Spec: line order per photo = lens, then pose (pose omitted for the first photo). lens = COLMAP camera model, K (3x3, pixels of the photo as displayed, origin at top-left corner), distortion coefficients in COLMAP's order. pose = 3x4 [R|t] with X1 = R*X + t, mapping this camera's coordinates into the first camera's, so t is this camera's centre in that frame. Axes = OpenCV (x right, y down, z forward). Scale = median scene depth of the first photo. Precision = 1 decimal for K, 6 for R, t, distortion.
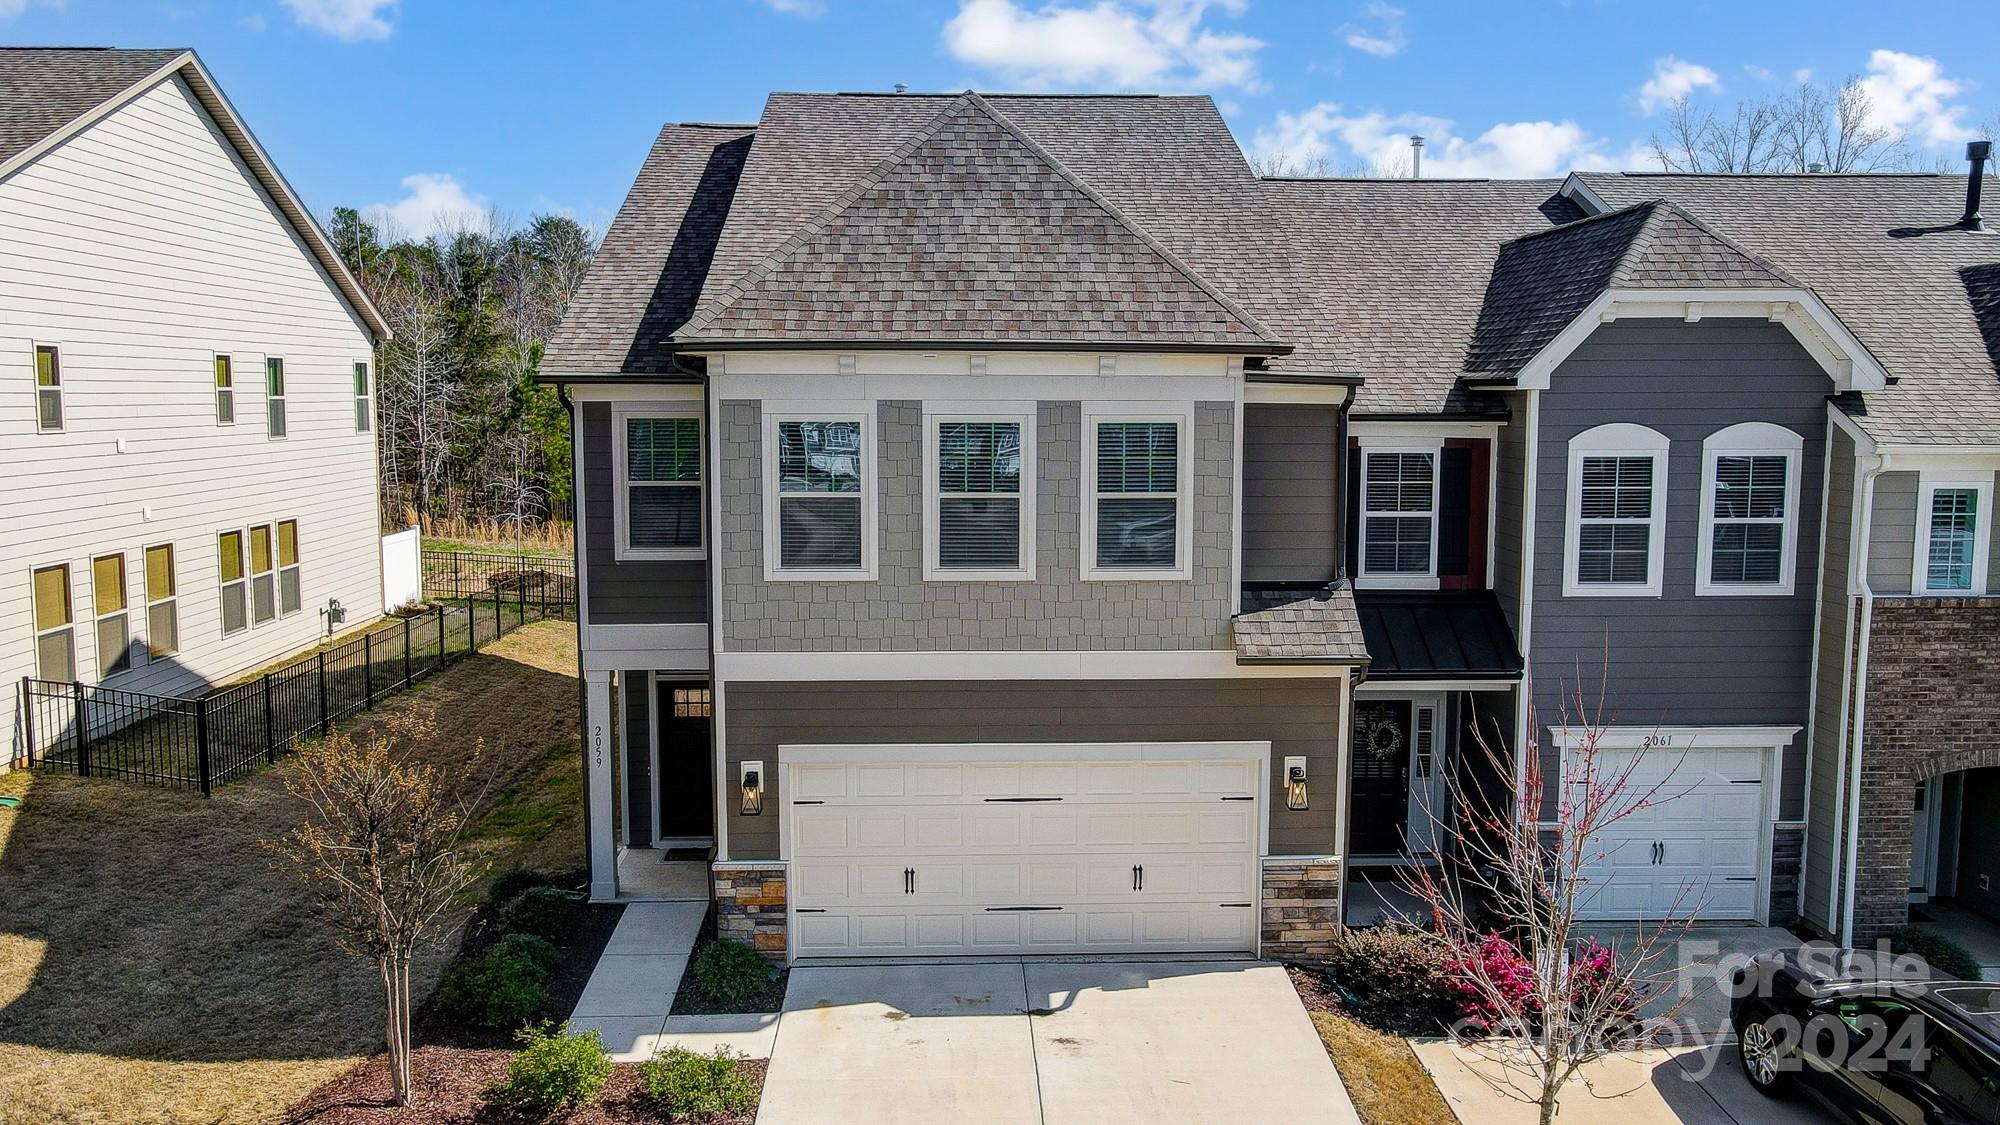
lens RADIAL K [[1488.5, 0, 1004.6], [0, 1488.5, 561.4], [0, 0, 1]] dist [-0.005864, -0.000718]
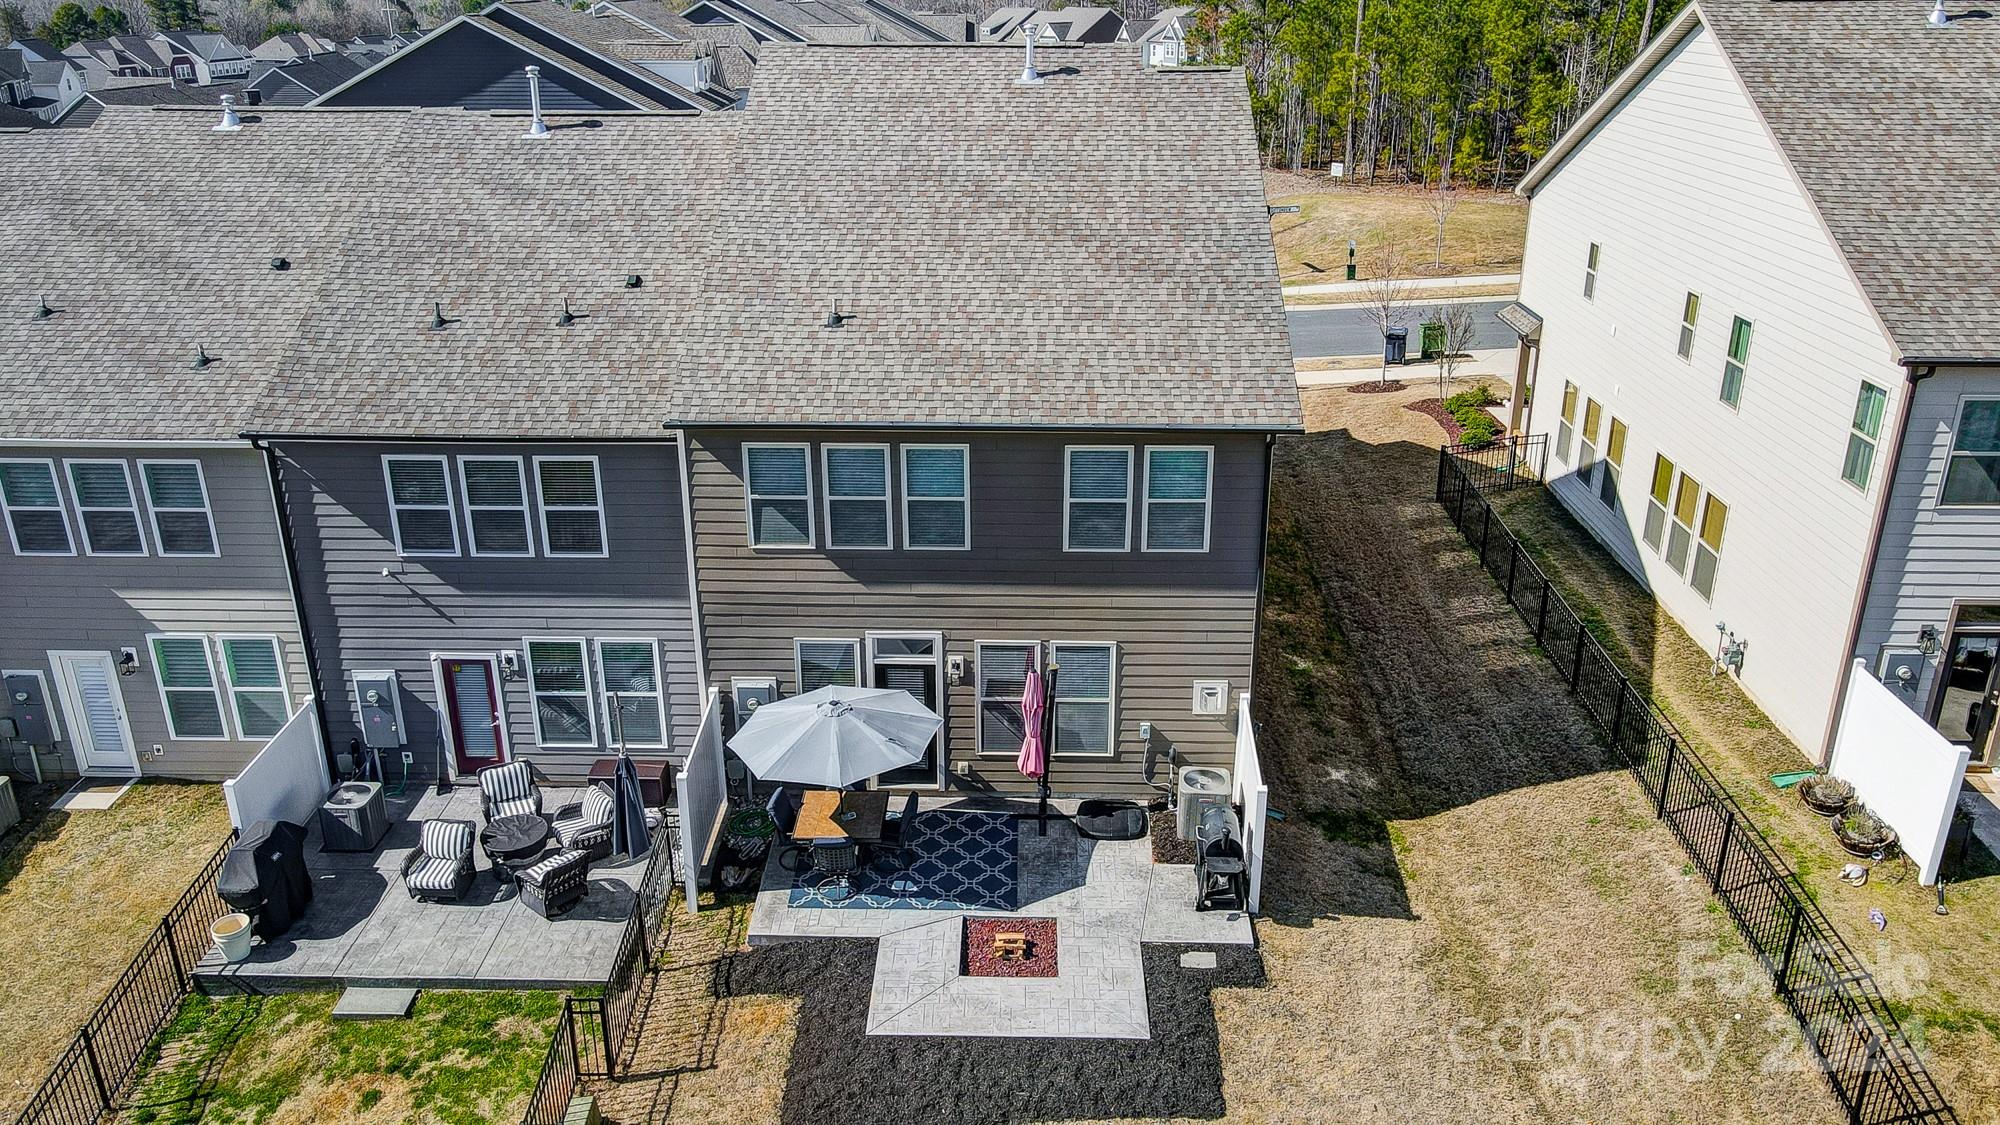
lens RADIAL K [[1488.5, 0, 1004.6], [0, 1488.5, 561.4], [0, 0, 1]] dist [-0.005864, -0.000718]
pose [[-0.997283, -0.024603, 0.069434, -0.126901], [0.010897, 0.882934, 0.469370, -0.462548], [-0.072853, 0.468851, -0.880268, 2.025219]]
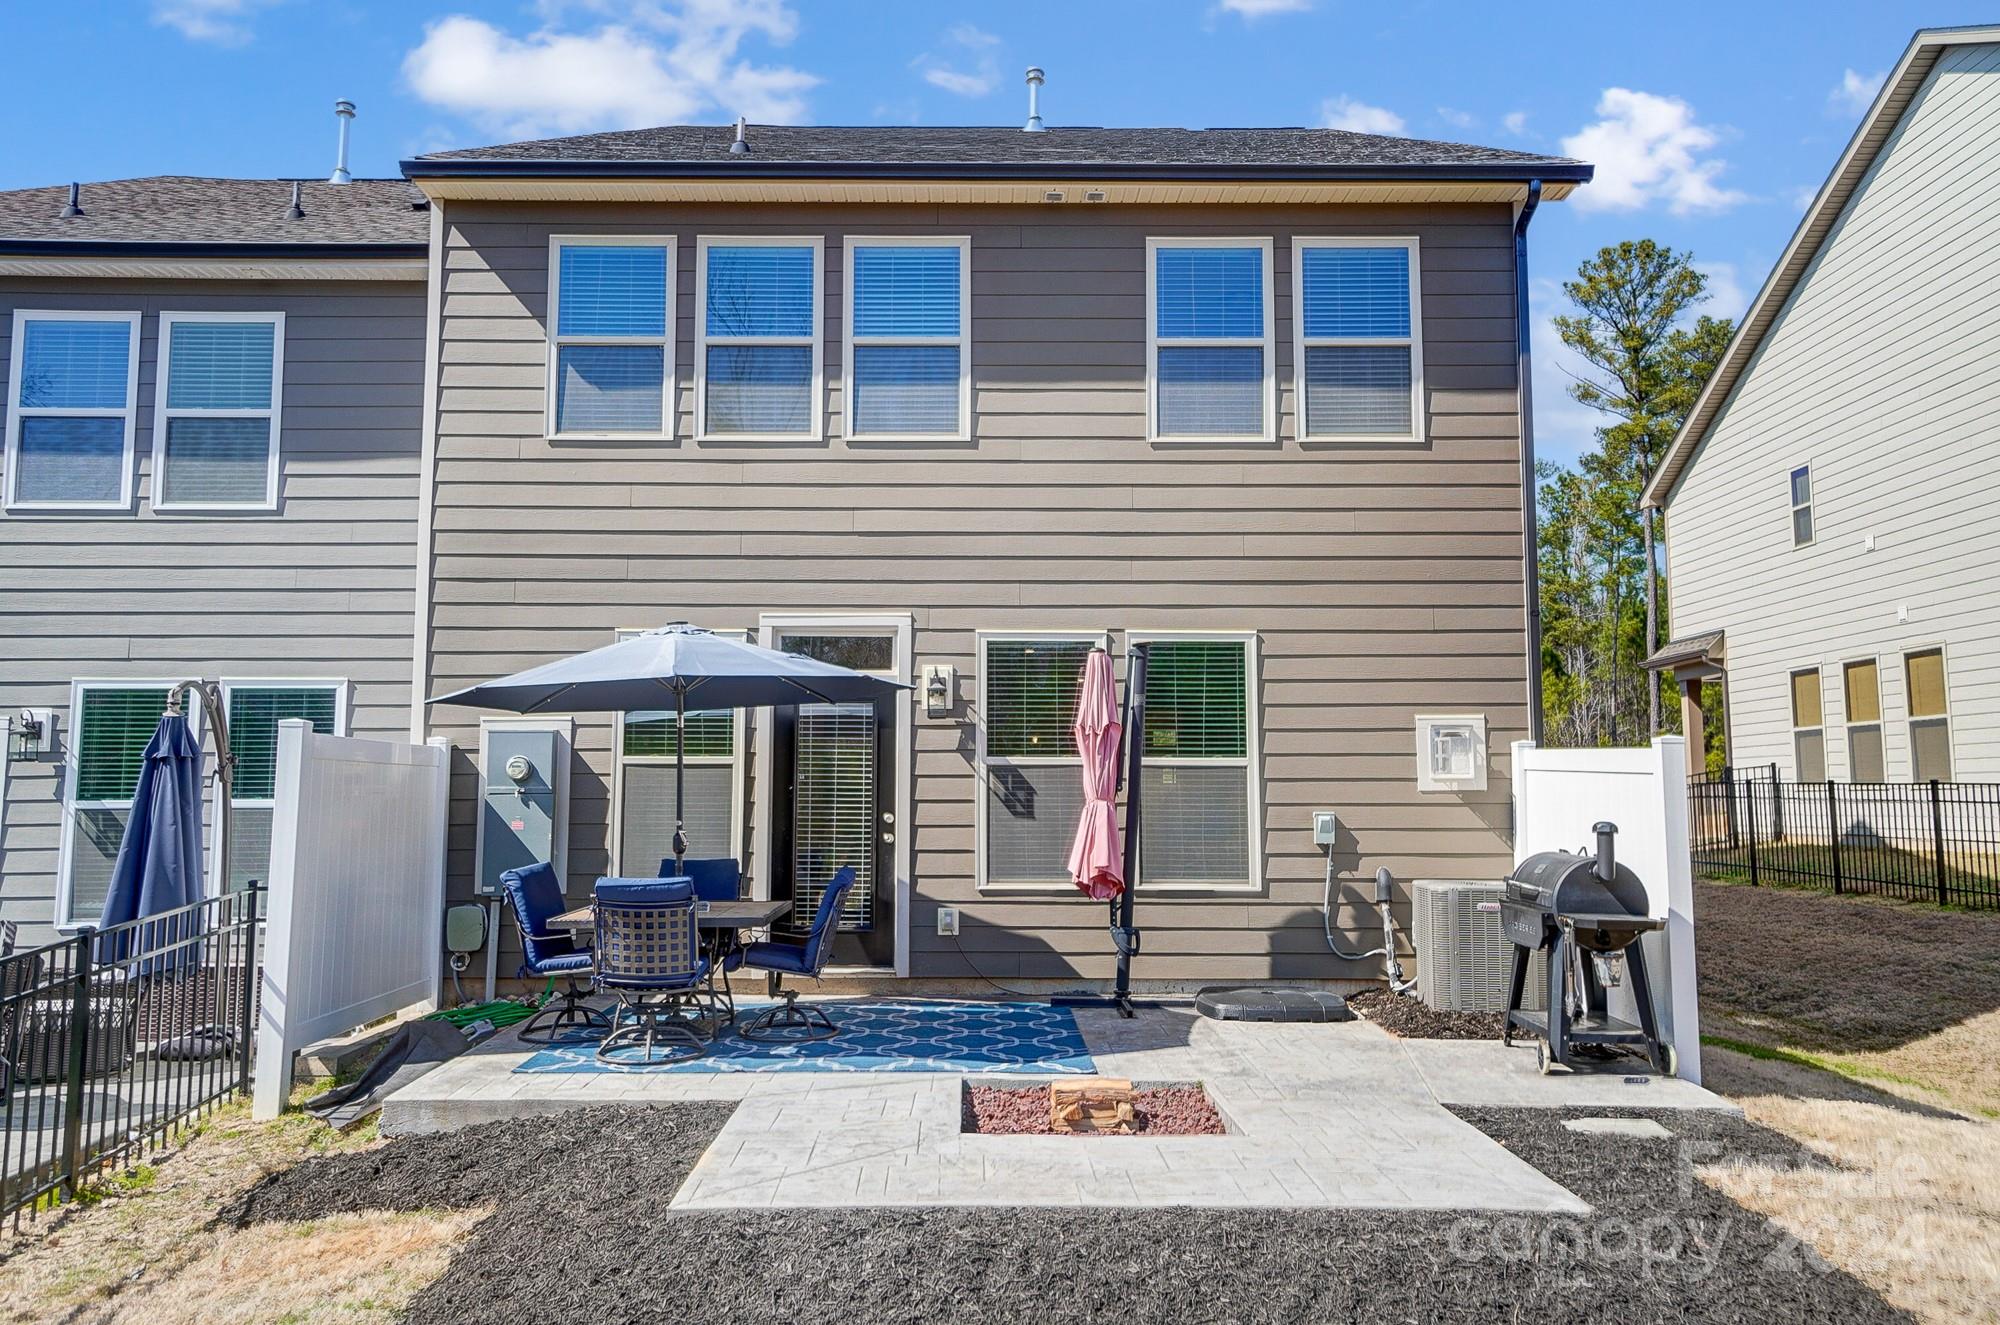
lens RADIAL K [[1524.2, 0, 988.9], [0, 1524.2, 631.0], [0, 0, 1]] dist [0.049413, -0.000868]
pose [[-0.999125, 0.000879, 0.041818, -0.073735], [0.000826, 0.999999, -0.001284, -0.019457], [-0.041819, -0.001248, -0.999124, 1.737489]]
